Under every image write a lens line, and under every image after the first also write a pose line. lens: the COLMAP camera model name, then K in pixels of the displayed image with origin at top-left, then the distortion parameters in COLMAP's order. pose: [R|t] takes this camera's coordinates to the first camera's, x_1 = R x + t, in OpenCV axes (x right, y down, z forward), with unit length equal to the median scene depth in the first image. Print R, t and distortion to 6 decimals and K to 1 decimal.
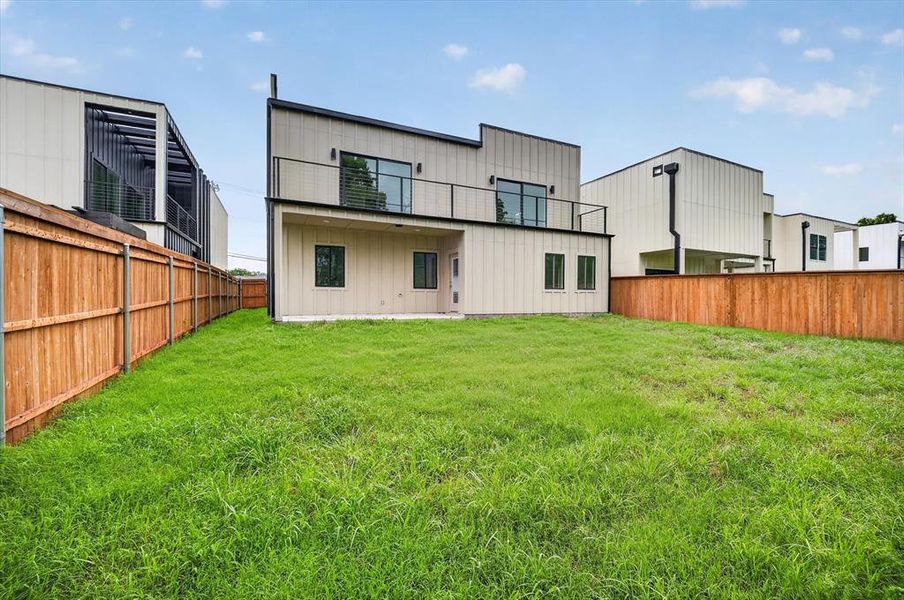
lens RADIAL K [[375.7, 0, 454.2], [0, 375.7, 299.0], [0, 0, 1]] dist [-0.018097, -0.000897]
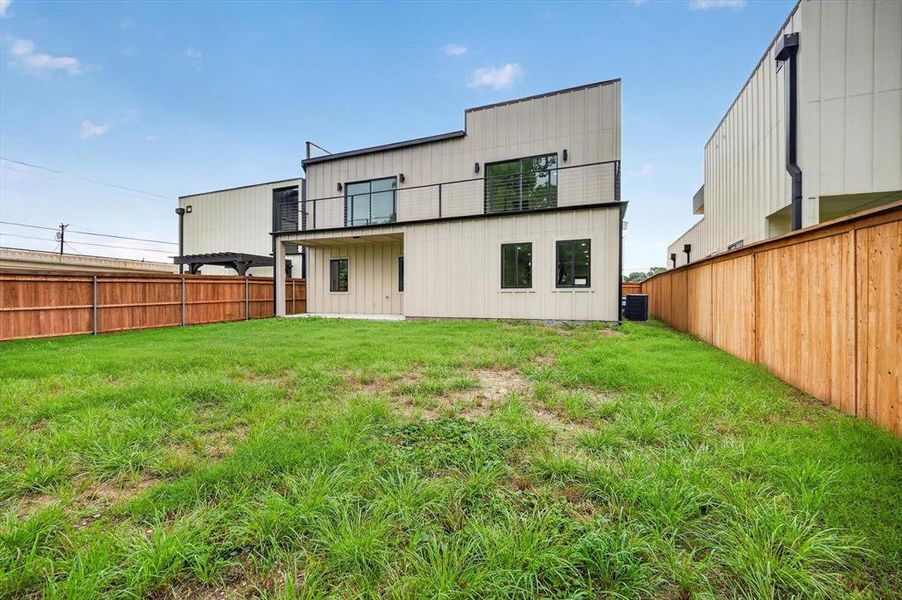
lens RADIAL K [[374.8, 0, 454.8], [0, 374.8, 297.9], [0, 0, 1]] dist [-0.018097, -0.000897]
pose [[0.673354, -0.007145, -0.739286, 0.765273], [0.002307, 0.999969, -0.007563, -0.000305], [0.739317, 0.003388, 0.673349, 0.379600]]
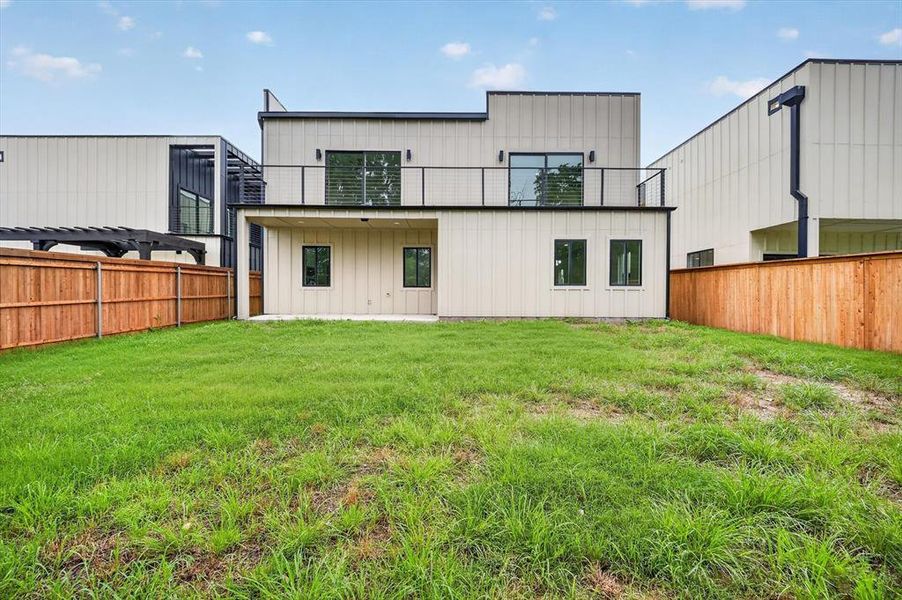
lens RADIAL K [[374.8, 0, 454.1], [0, 374.8, 297.0], [0, 0, 1]] dist [-0.018097, -0.000897]
pose [[0.907476, -0.000999, -0.420102, 0.375462], [0.000001, 0.999997, -0.002376, -0.001144], [0.420103, 0.002156, 0.907474, 0.210981]]
